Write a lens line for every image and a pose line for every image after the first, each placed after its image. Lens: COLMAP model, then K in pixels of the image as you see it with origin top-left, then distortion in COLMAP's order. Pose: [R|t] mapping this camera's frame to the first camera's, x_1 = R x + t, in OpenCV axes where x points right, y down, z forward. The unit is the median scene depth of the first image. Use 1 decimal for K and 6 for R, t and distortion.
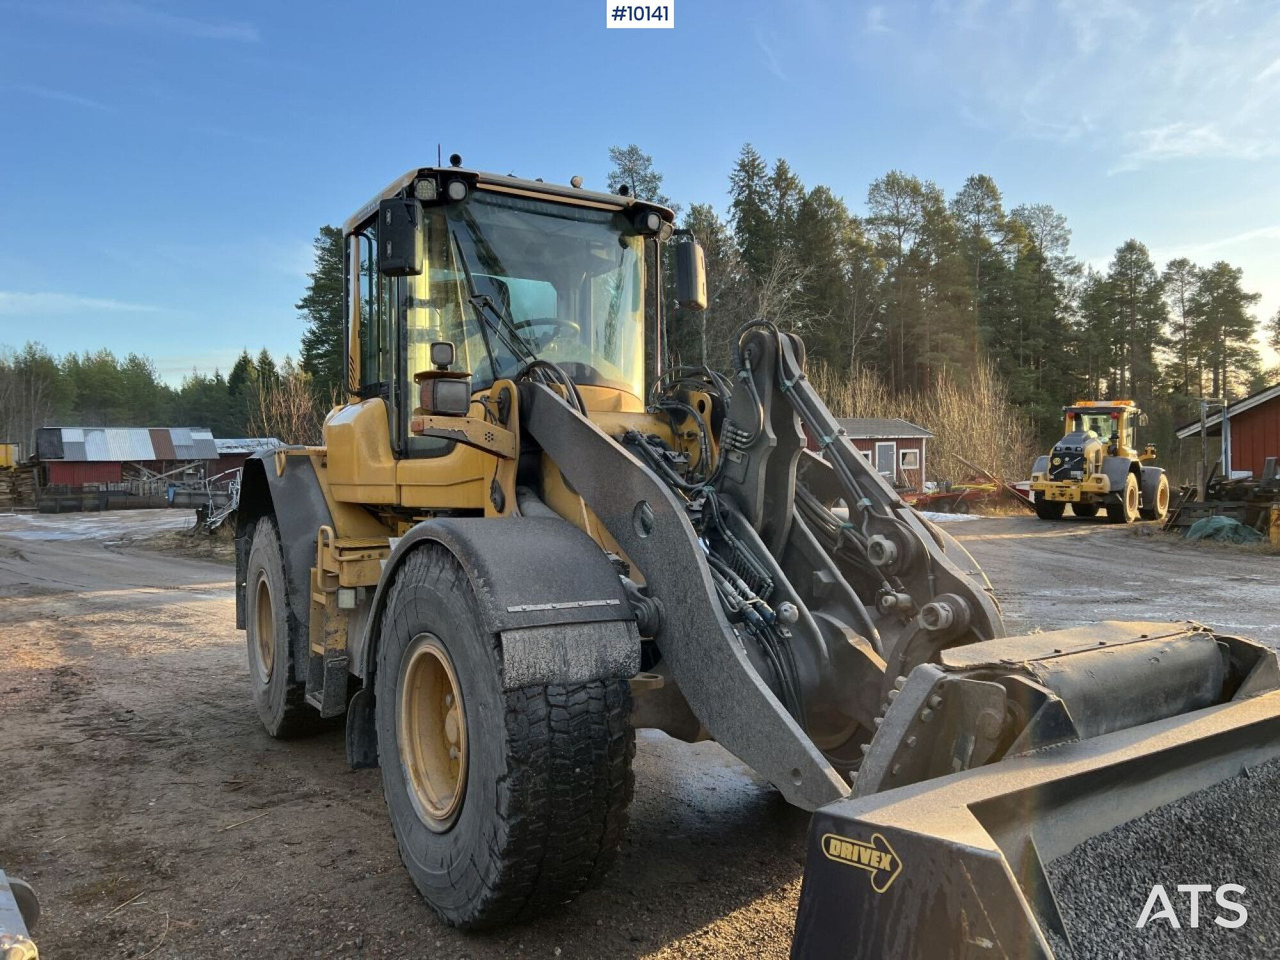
lens RADIAL K [[957.9, 0, 643.1], [0, 957.9, 486.3], [0, 0, 1]] dist [0.057175, -0.065772]
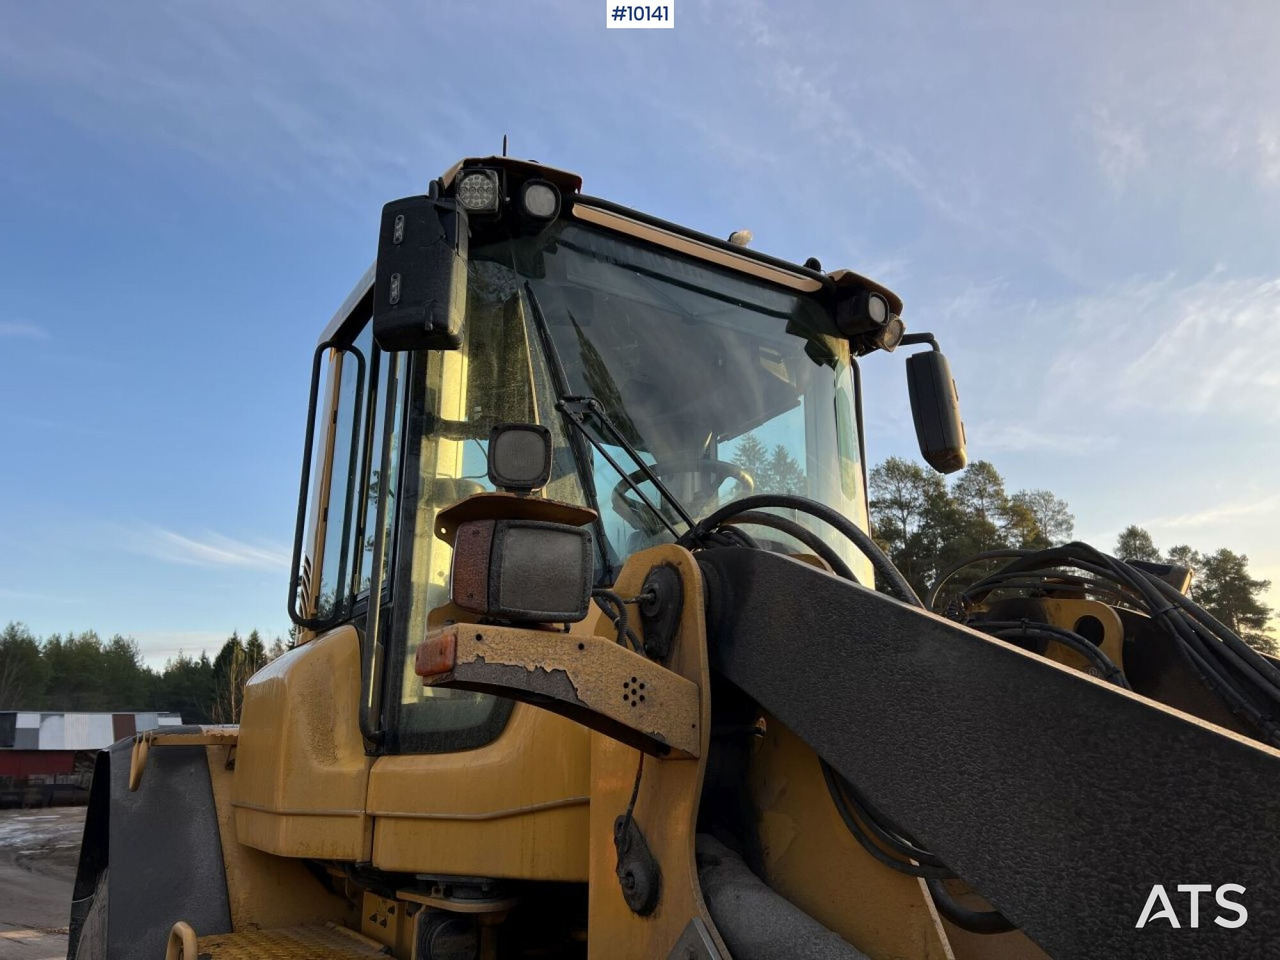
lens RADIAL K [[957.9, 0, 643.1], [0, 957.9, 486.3], [0, 0, 1]] dist [0.057175, -0.065772]
pose [[0.999968, 0.006647, 0.004474, -0.040022], [-0.005066, 0.957116, -0.289660, -0.005478], [-0.006208, 0.289629, 0.957119, 0.160490]]
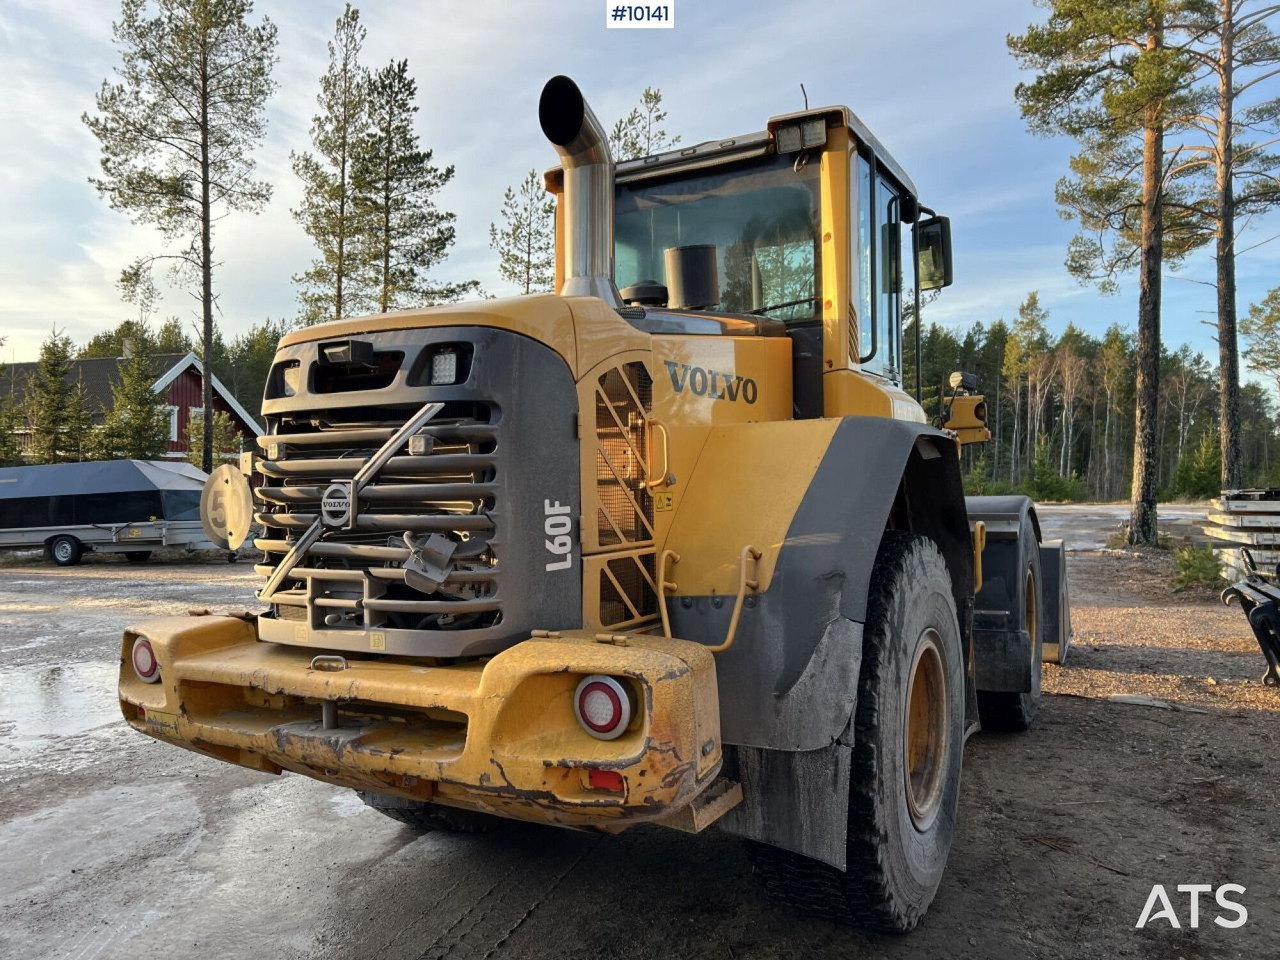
lens RADIAL K [[965.1, 0, 629.6], [0, 965.1, 477.7], [0, 0, 1]] dist [0.046641, -0.045232]
pose [[-0.483174, 0.012672, 0.875433, -0.297447], [0.023833, 0.999715, -0.001317, -0.003044], [-0.875200, 0.020228, -0.483338, 0.522570]]
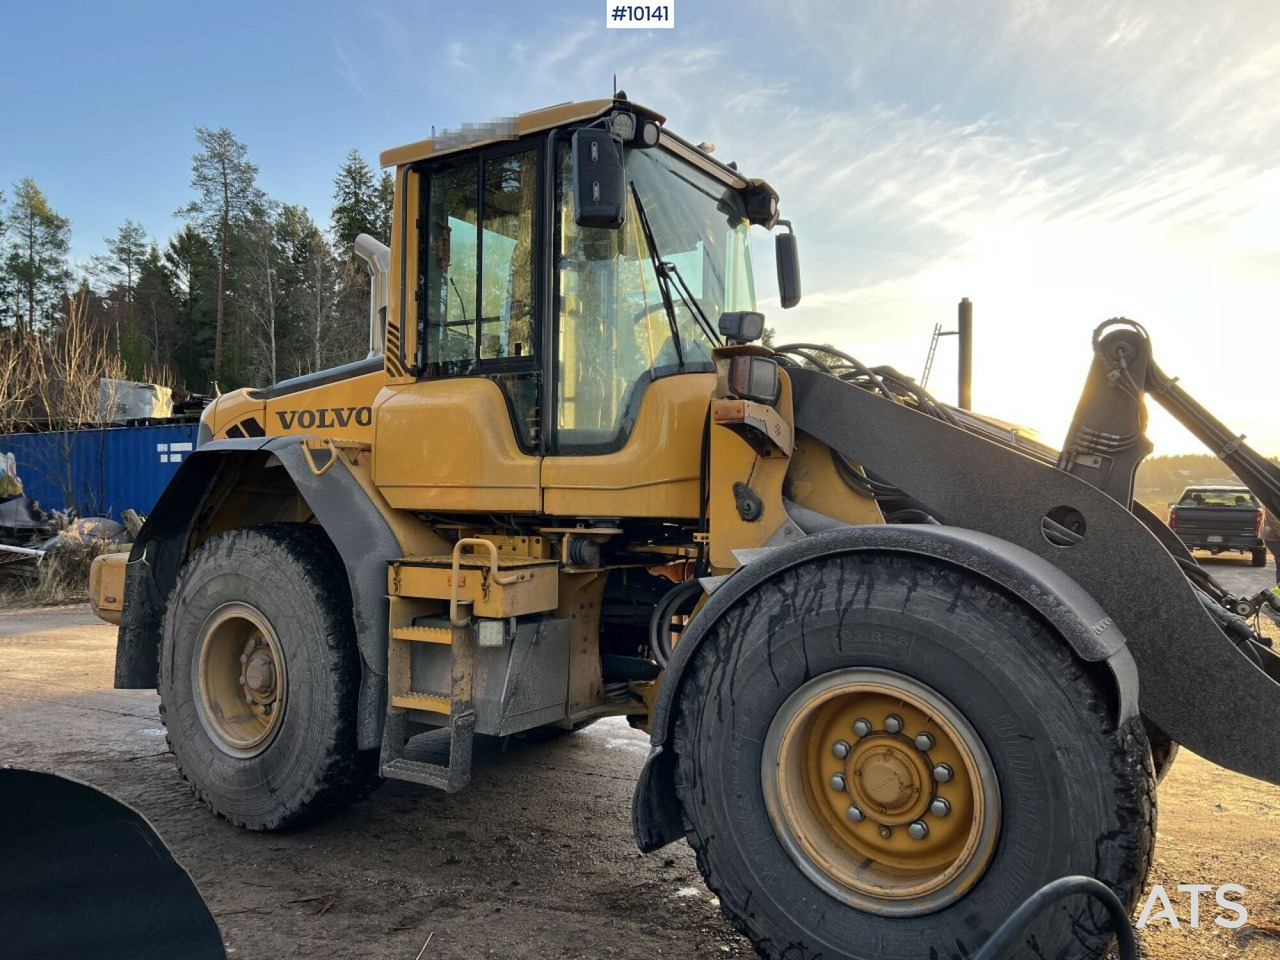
lens RADIAL K [[962.7, 0, 640.0], [0, 962.7, 480.0], [0, 0, 1]] dist [0.062385, -0.075021]
pose [[0.904461, 0.025001, 0.425823, -0.156921], [-0.011498, 0.999347, -0.034252, 0.005613], [-0.426401, 0.026084, 0.904158, 0.073169]]
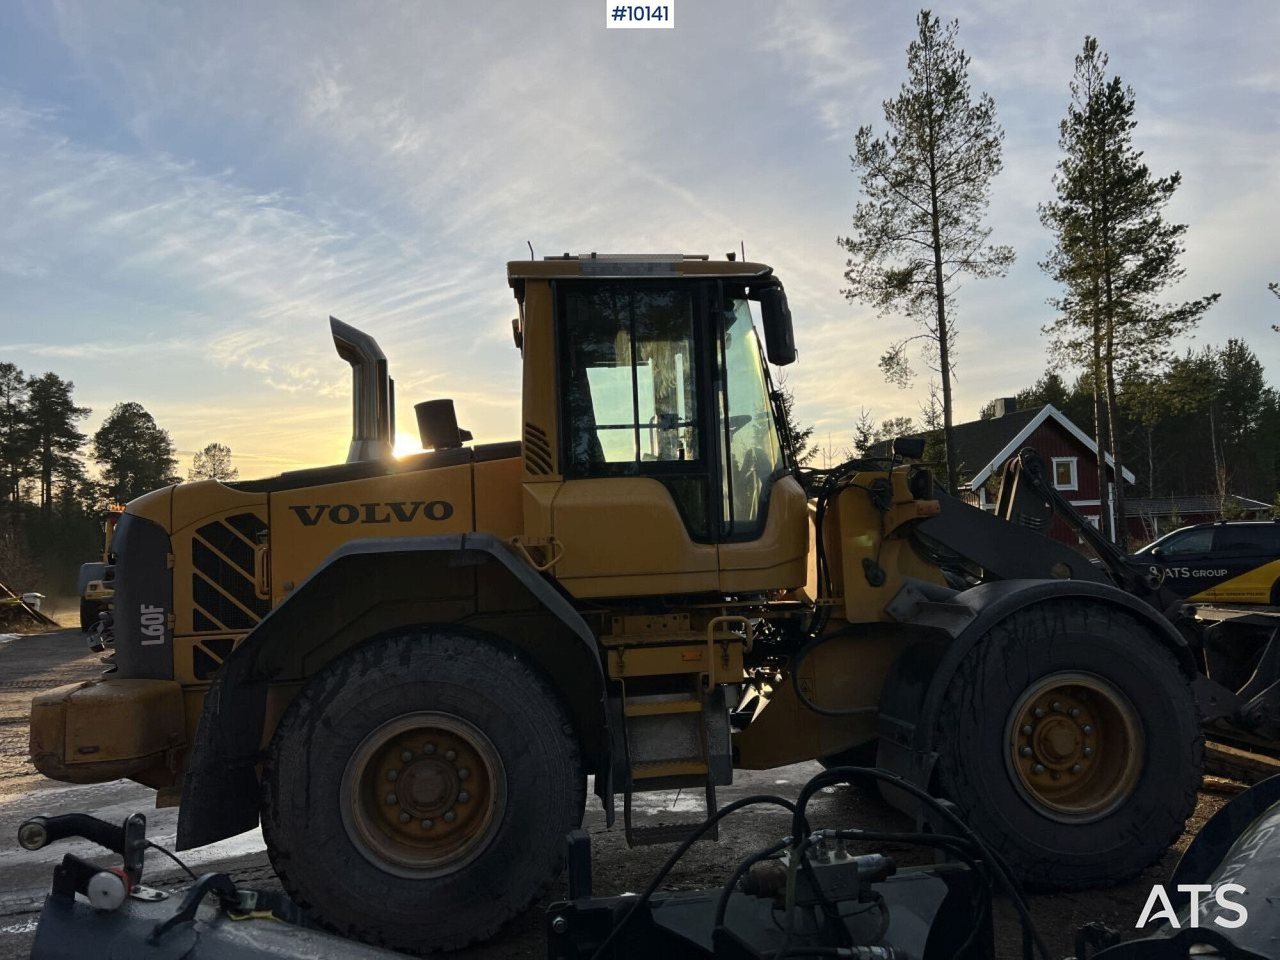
lens RADIAL K [[959.0, 0, 618.8], [0, 959.0, 480.8], [0, 0, 1]] dist [0.062138, -0.081207]
pose [[0.429653, 0.052492, 0.901467, -0.351435], [0.053842, 0.995044, -0.083603, -0.004898], [-0.901388, 0.084457, 0.424697, 0.204538]]
